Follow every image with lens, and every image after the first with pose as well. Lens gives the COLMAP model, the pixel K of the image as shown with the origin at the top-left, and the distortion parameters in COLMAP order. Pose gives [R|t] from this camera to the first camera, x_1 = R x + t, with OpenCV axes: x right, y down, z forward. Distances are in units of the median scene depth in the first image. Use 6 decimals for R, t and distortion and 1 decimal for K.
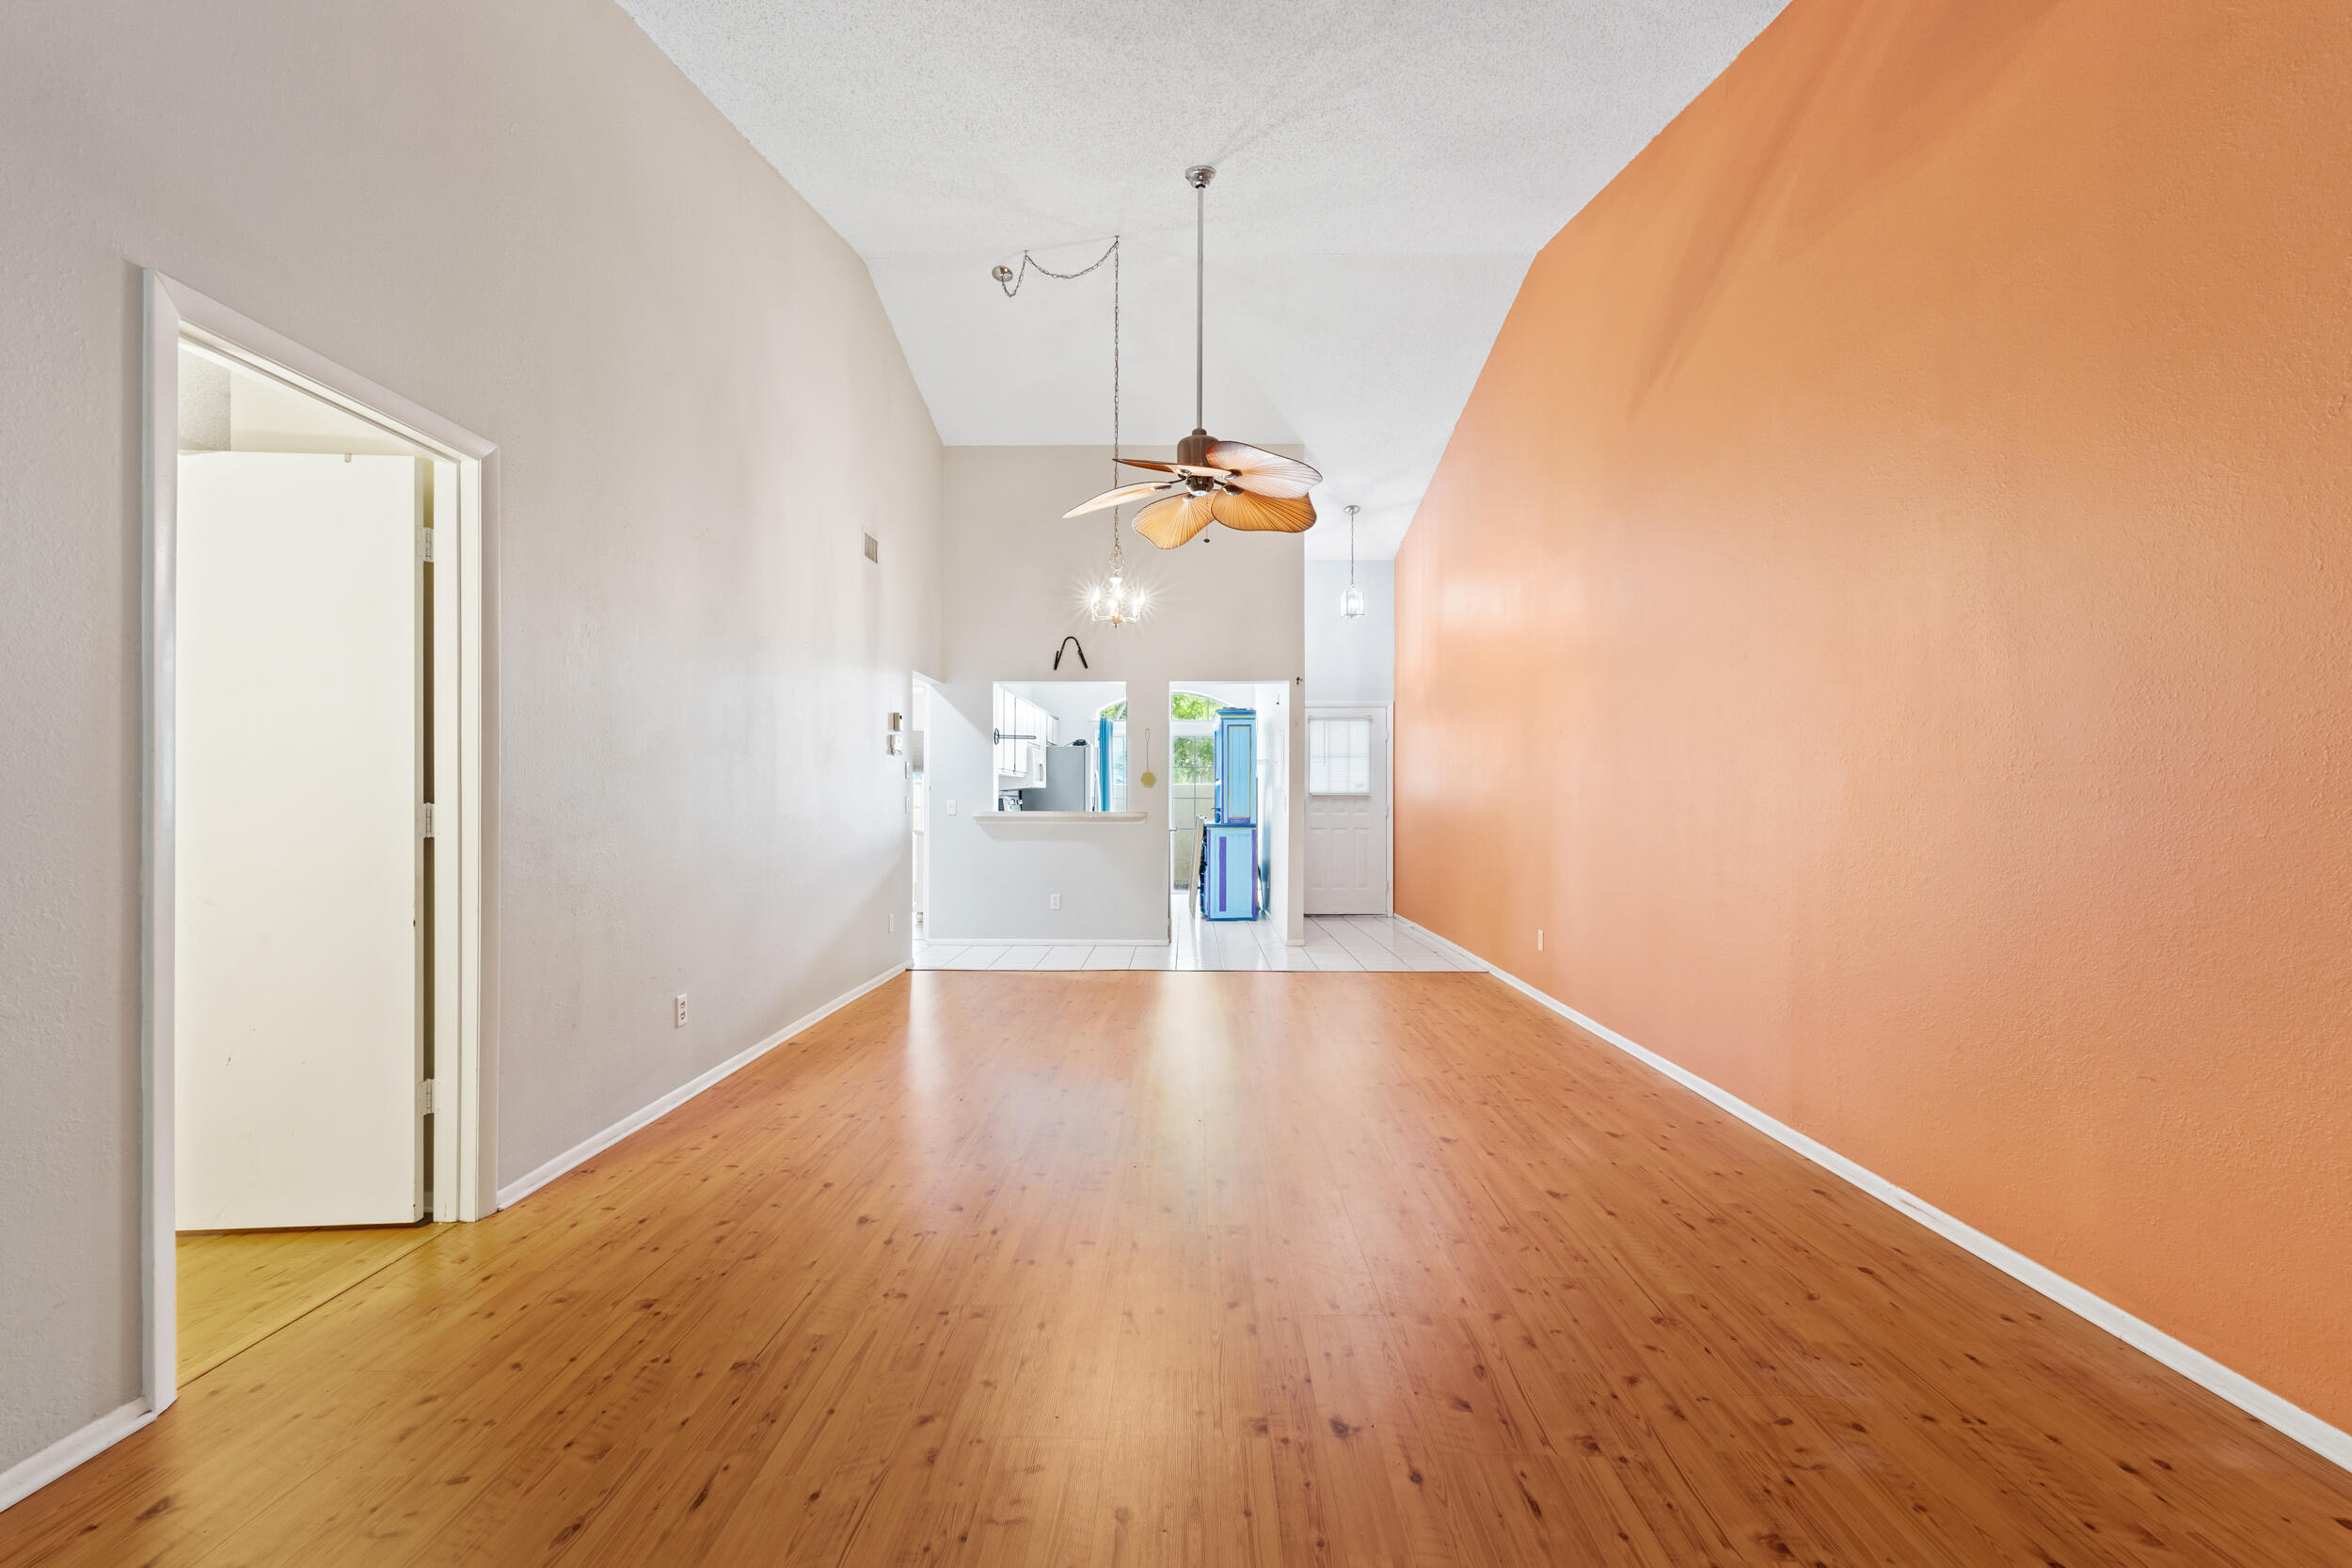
lens RADIAL K [[981.2, 0, 1176.9], [0, 981.2, 790.2], [0, 0, 1]] dist [0.001136, 0.000041]
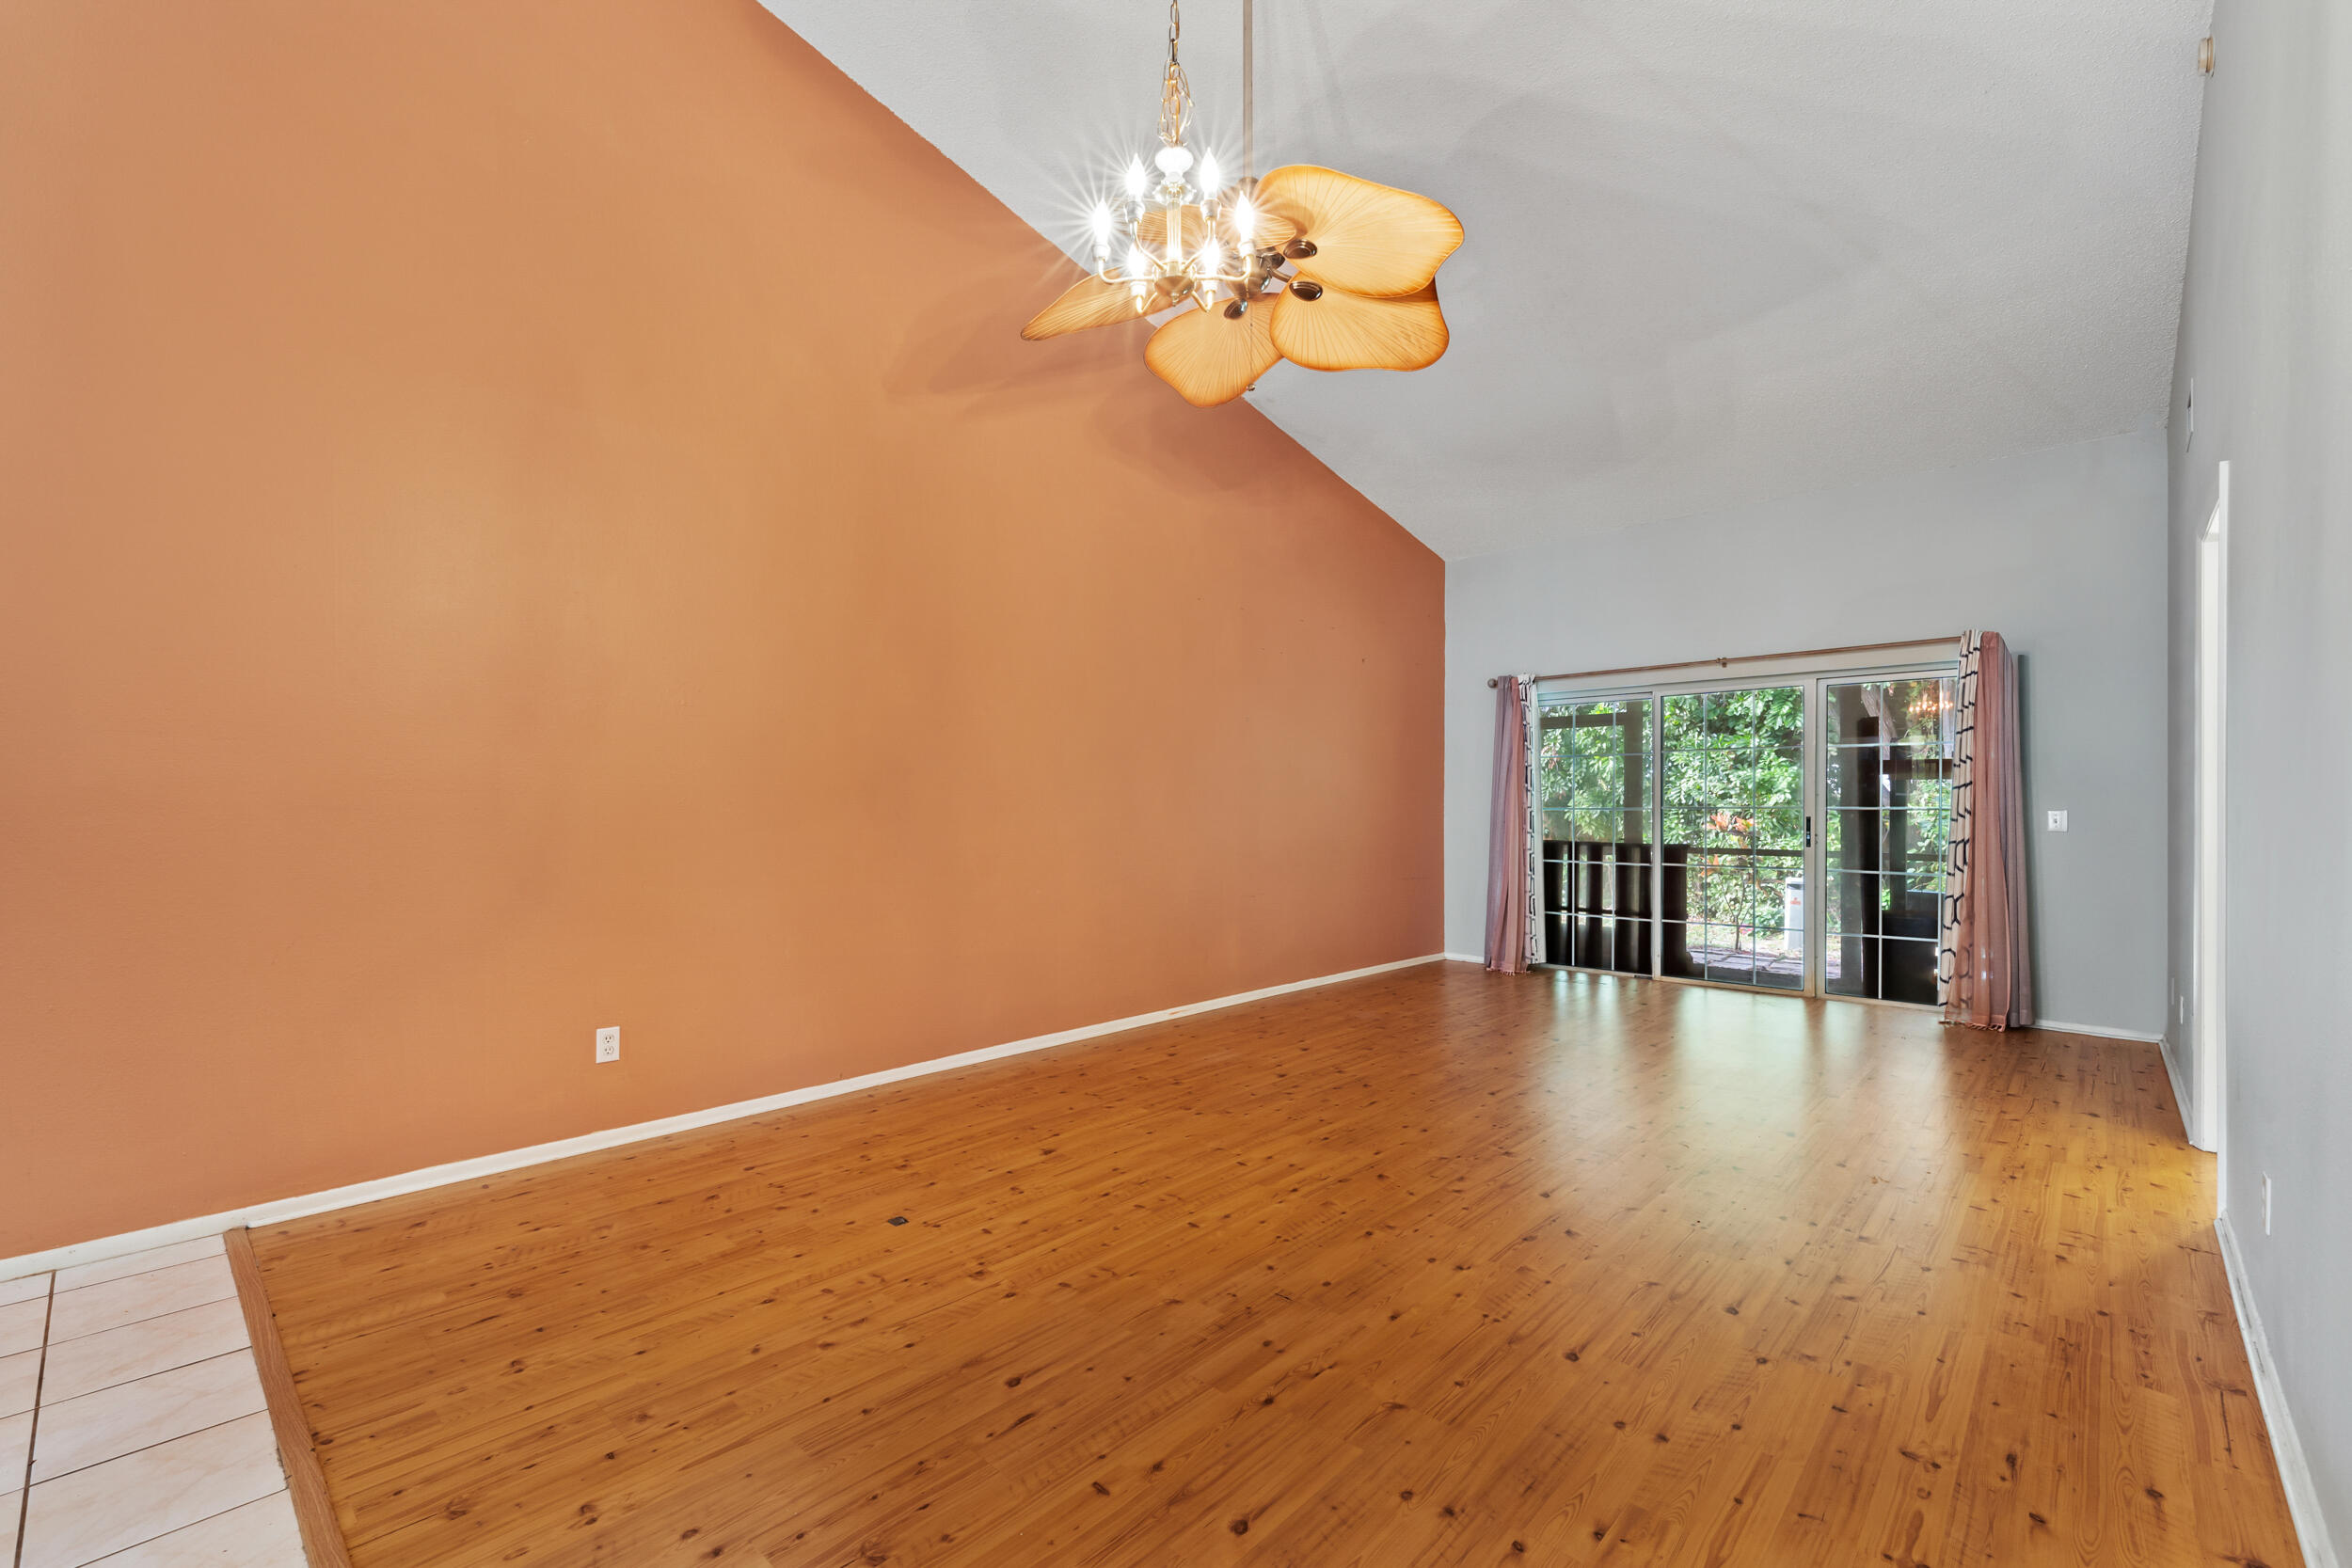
lens RADIAL K [[981.2, 0, 1178.1], [0, 981.2, 796.5], [0, 0, 1]] dist [0.001136, 0.000041]
pose [[-0.746838, 0.004547, 0.664991, -0.171799], [-0.009290, 0.999808, -0.017271, 0.006538], [-0.664941, -0.019076, -0.746652, 0.744055]]
